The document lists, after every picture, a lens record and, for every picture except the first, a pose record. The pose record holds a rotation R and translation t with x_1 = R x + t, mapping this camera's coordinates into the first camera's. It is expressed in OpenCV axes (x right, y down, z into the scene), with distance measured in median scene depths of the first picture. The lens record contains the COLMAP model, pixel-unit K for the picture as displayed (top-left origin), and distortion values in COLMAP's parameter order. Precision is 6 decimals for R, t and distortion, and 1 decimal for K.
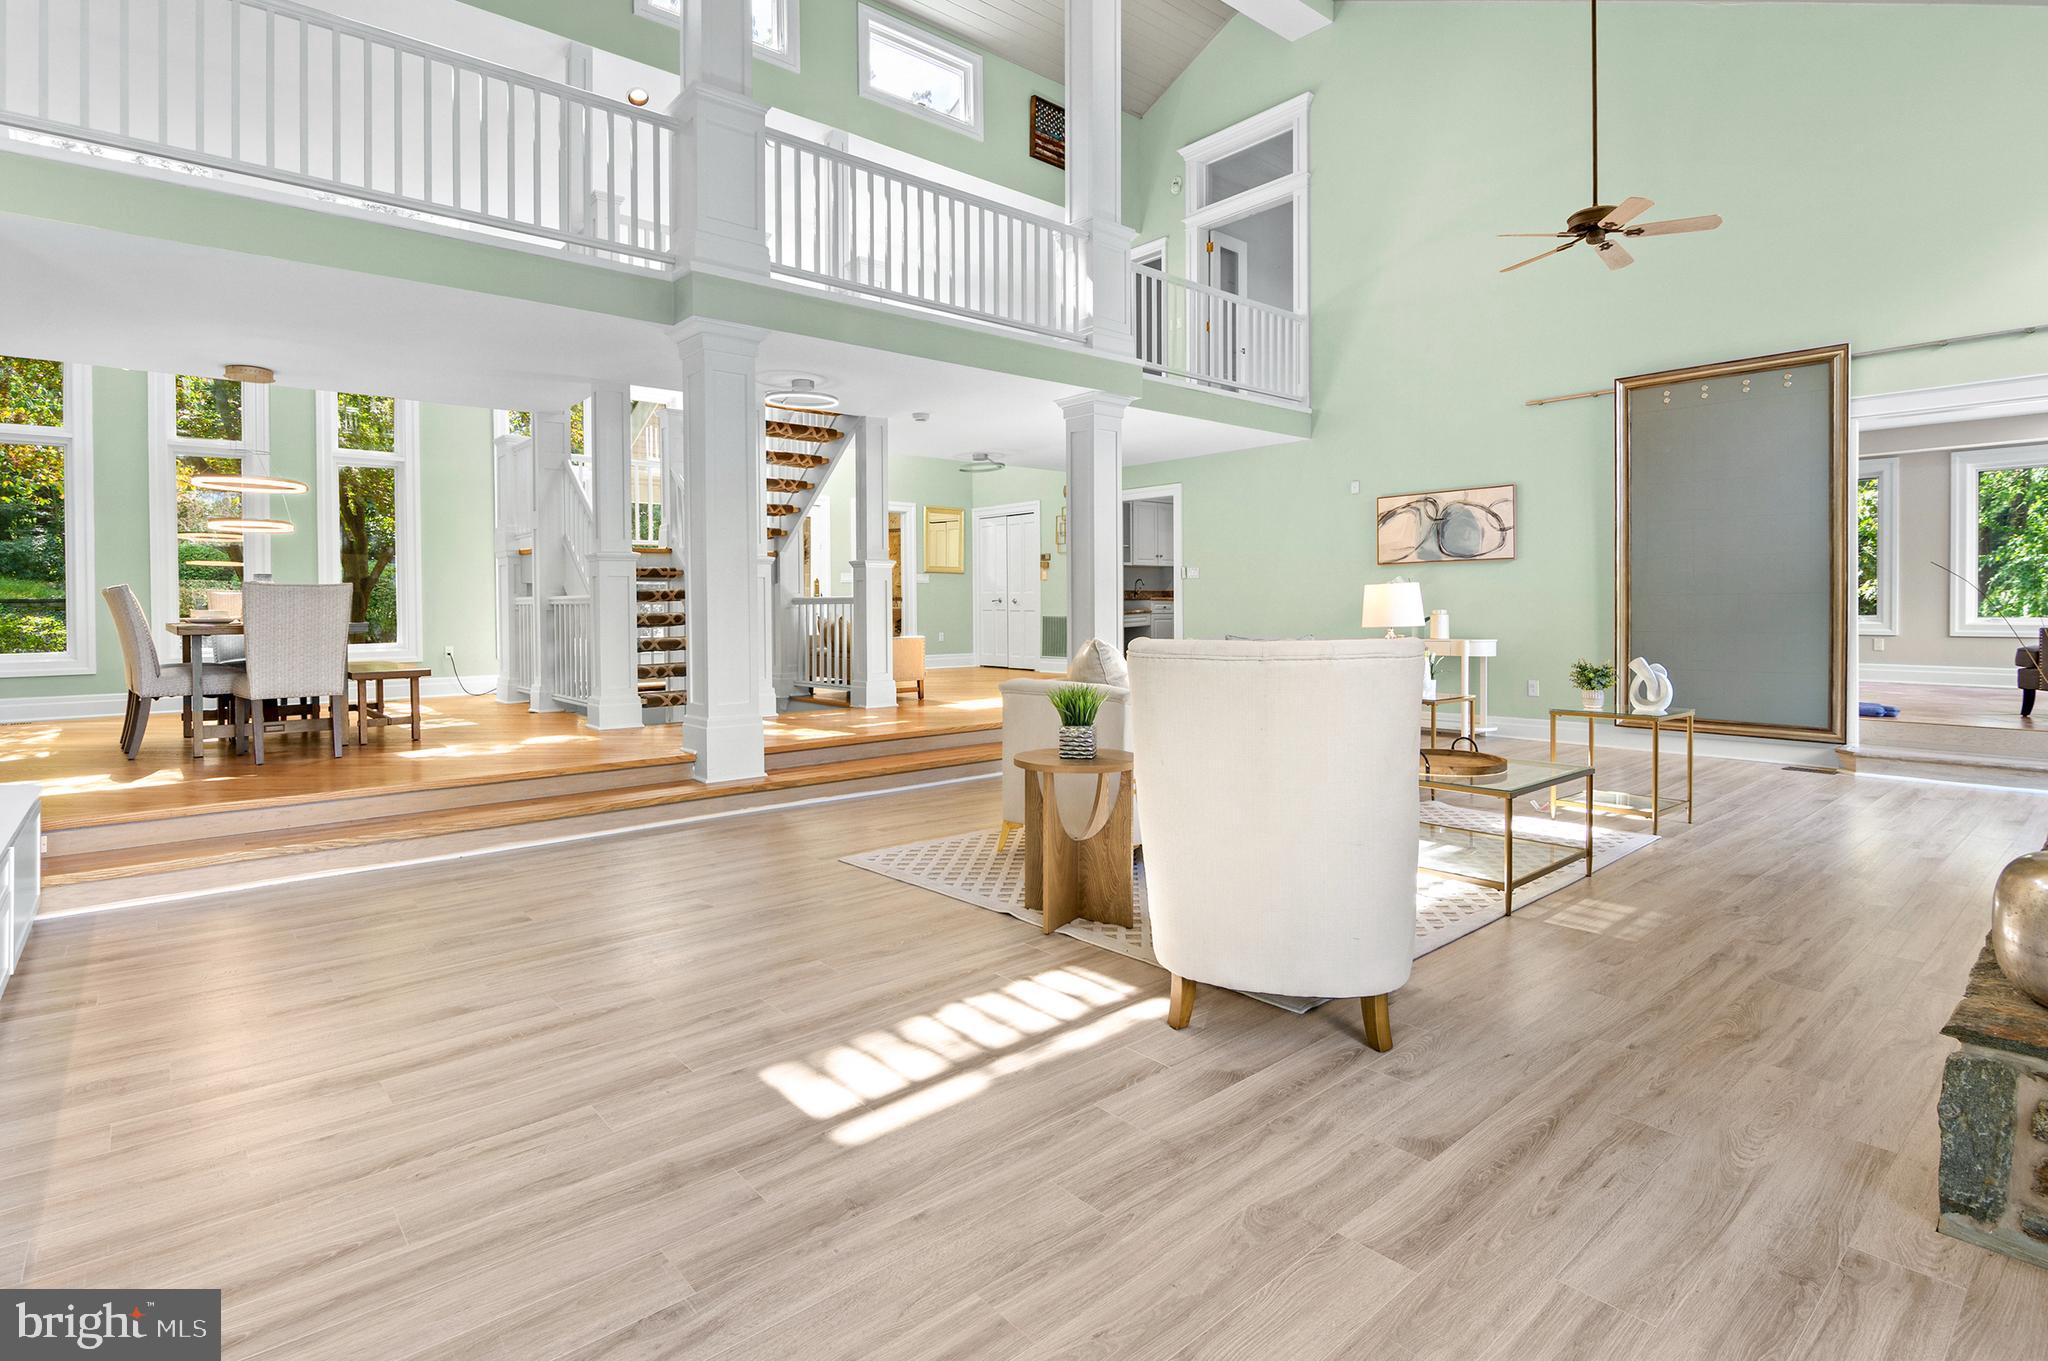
lens RADIAL K [[1012.9, 0, 1026.9], [0, 1012.9, 623.2], [0, 0, 1]] dist [-0.005432, -0.005091]
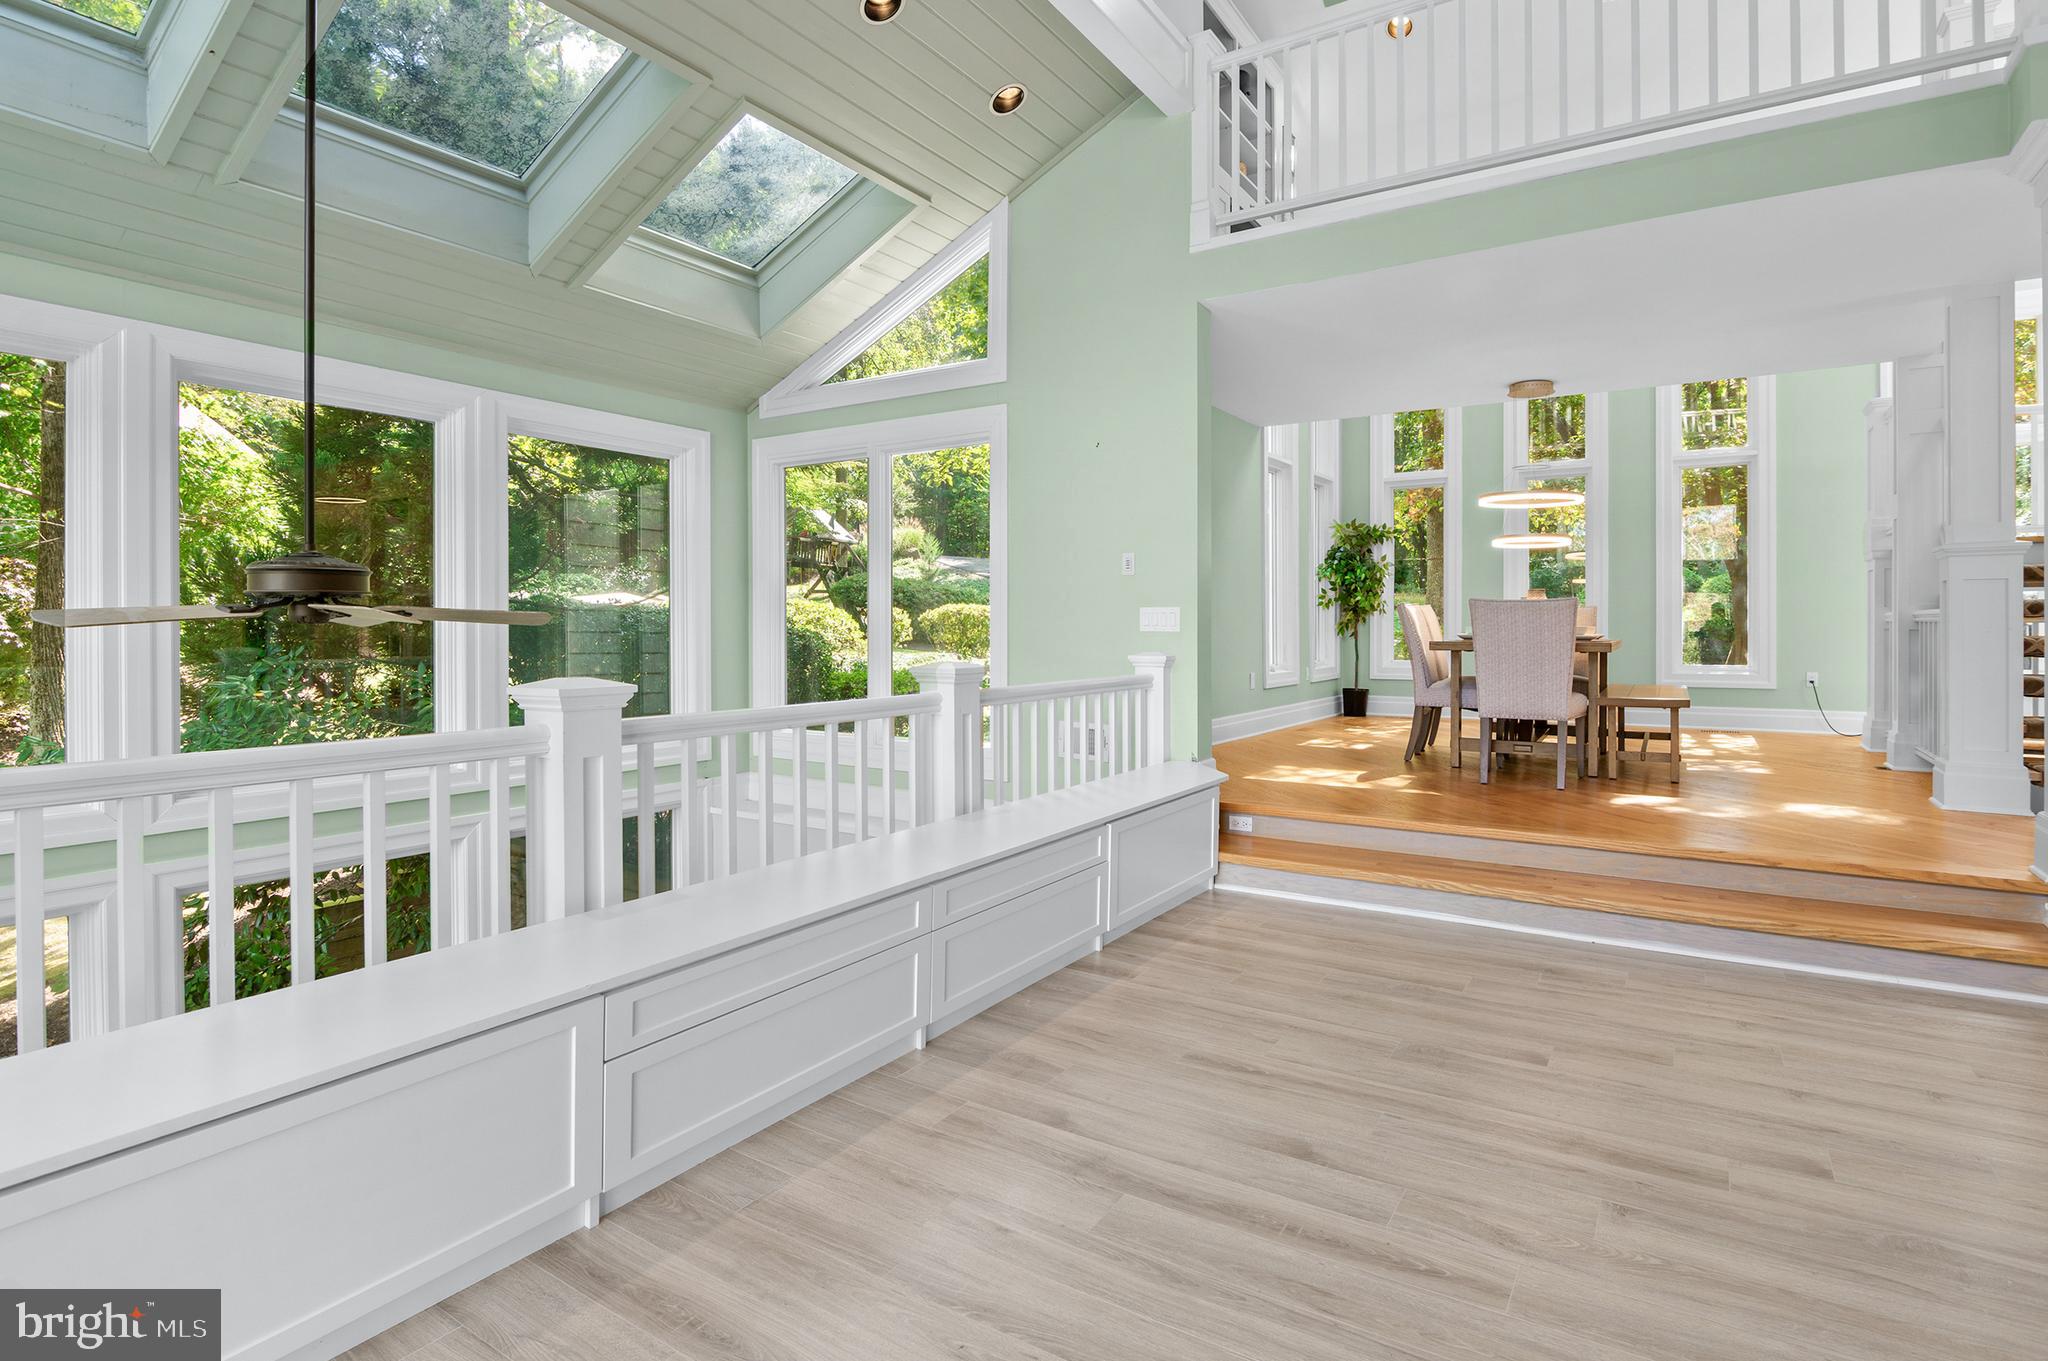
lens RADIAL K [[1012.9, 0, 1024.8], [0, 1012.9, 629.3], [0, 0, 1]] dist [-0.005432, -0.005091]
pose [[0.275442, 0.011758, -0.961246, 0.044758], [-0.020631, 0.999767, 0.006318, -0.005335], [0.961096, 0.018091, 0.275621, 0.228870]]
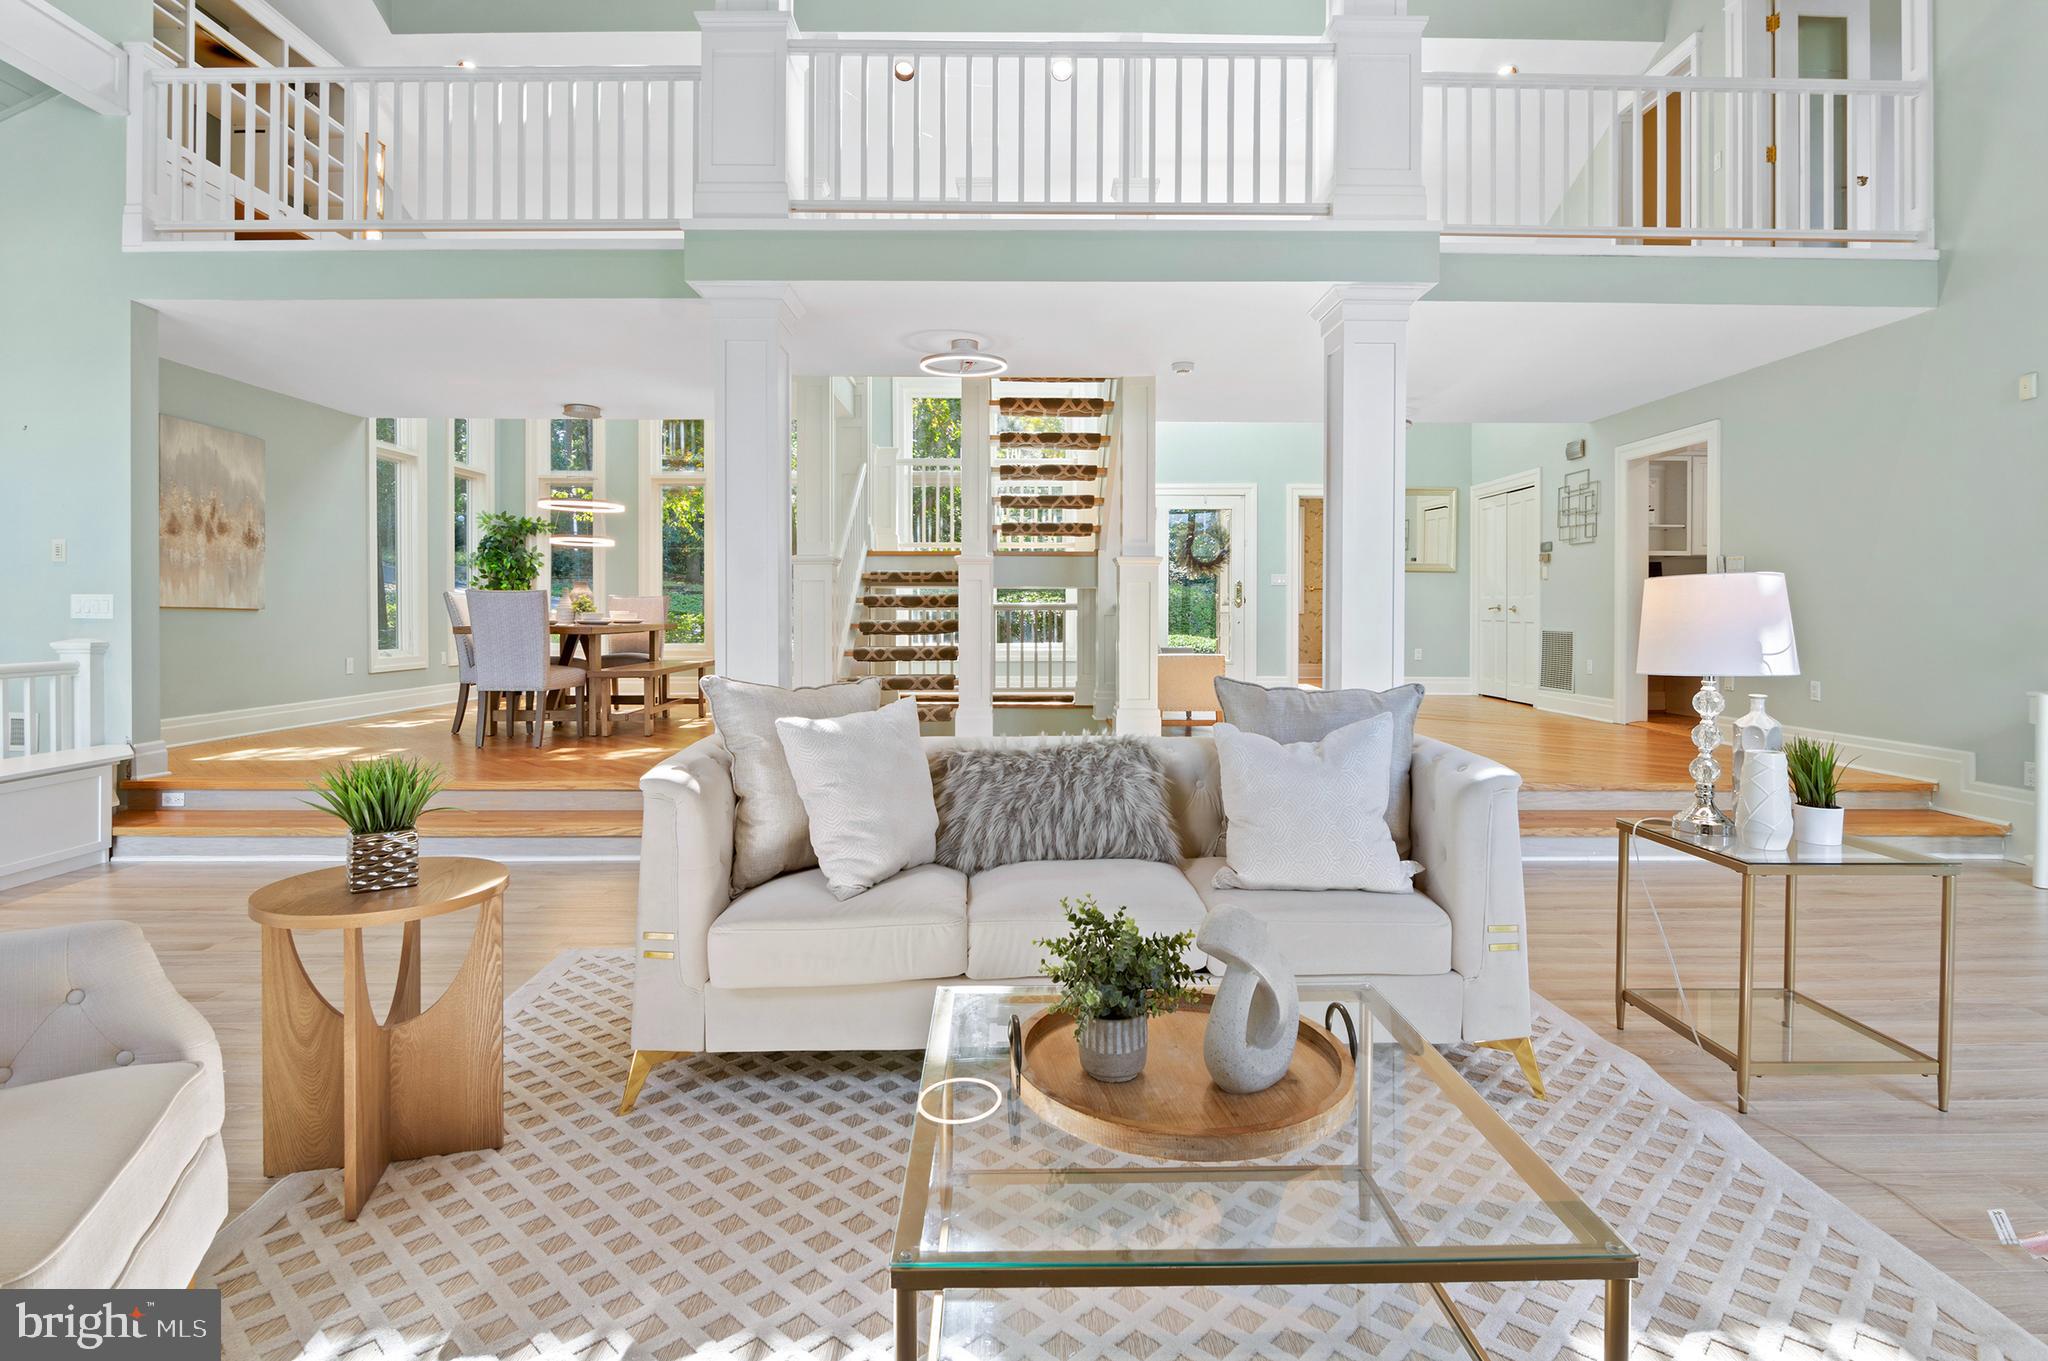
lens RADIAL K [[1012.9, 0, 1025.6], [0, 1012.9, 619.4], [0, 0, 1]] dist [-0.005432, -0.005091]
pose [[0.761732, 0.013823, -0.647744, 0.348122], [-0.019092, 0.999817, -0.001115, -0.012216], [0.647611, 0.013217, 0.761857, 0.396842]]
